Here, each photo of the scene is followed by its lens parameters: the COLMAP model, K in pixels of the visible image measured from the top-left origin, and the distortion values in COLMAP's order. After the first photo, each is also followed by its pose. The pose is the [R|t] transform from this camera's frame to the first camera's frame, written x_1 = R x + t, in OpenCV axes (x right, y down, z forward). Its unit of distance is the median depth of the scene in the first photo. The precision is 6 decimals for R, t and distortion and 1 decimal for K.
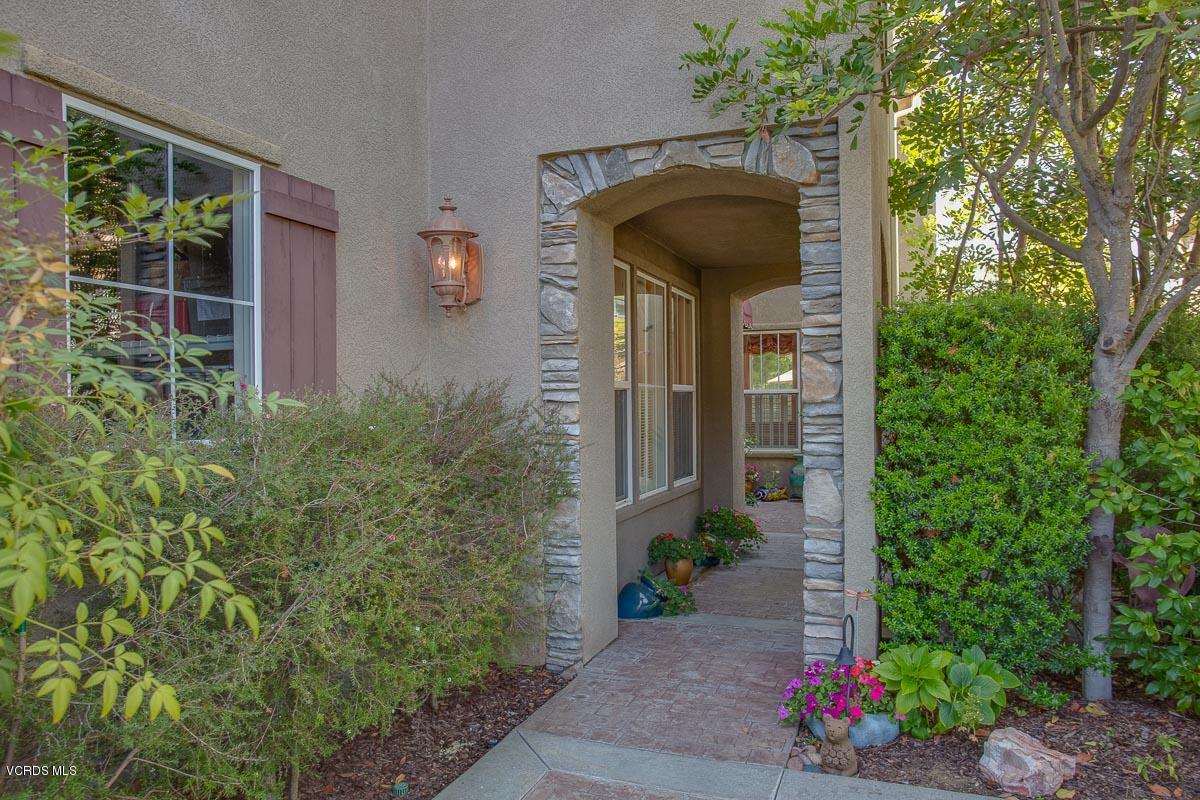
lens RADIAL K [[829.0, 0, 597.3], [0, 829.0, 368.0], [0, 0, 1]] dist [-0.026554, 0.039020]
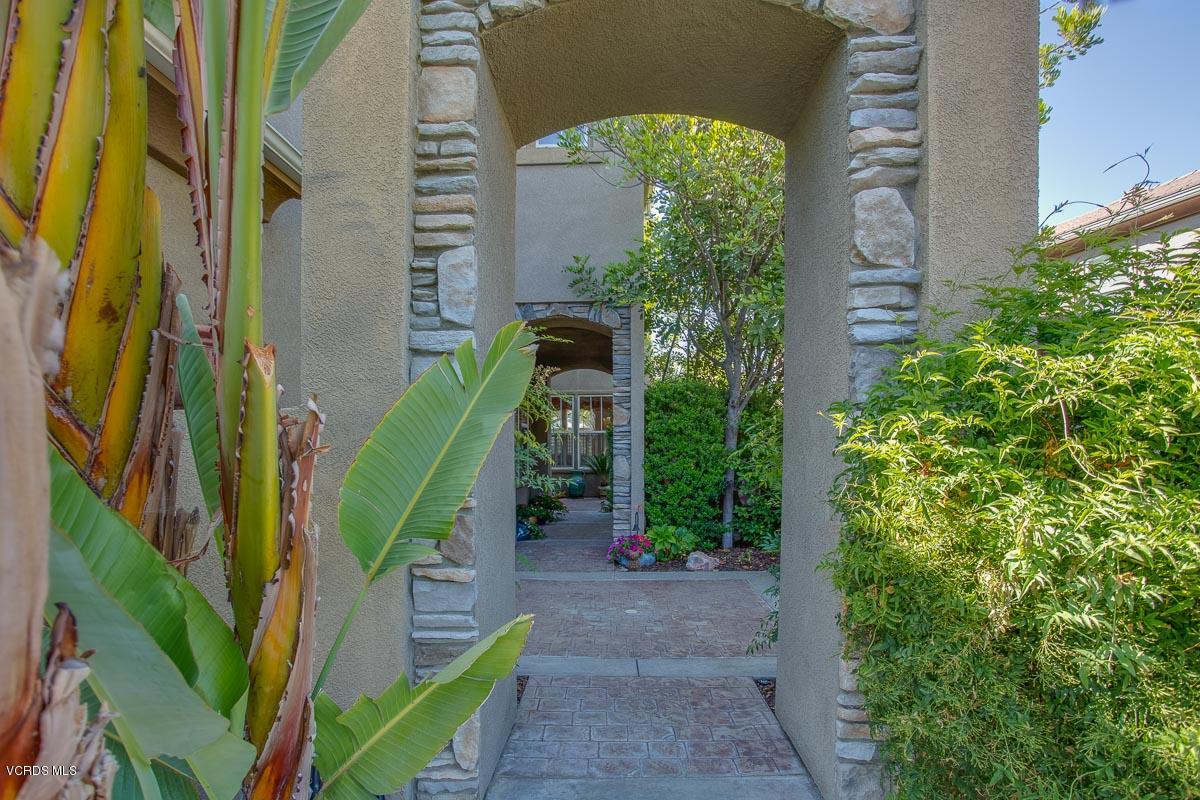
lens RADIAL K [[600.6, 0, 608.4], [0, 600.6, 402.6], [0, 0, 1]] dist [-0.026738, 0.000415]
pose [[0.943576, 0.027950, 0.329976, -0.327088], [-0.017436, 0.999243, -0.034781, 0.038361], [-0.330698, 0.027066, 0.943349, -0.573219]]
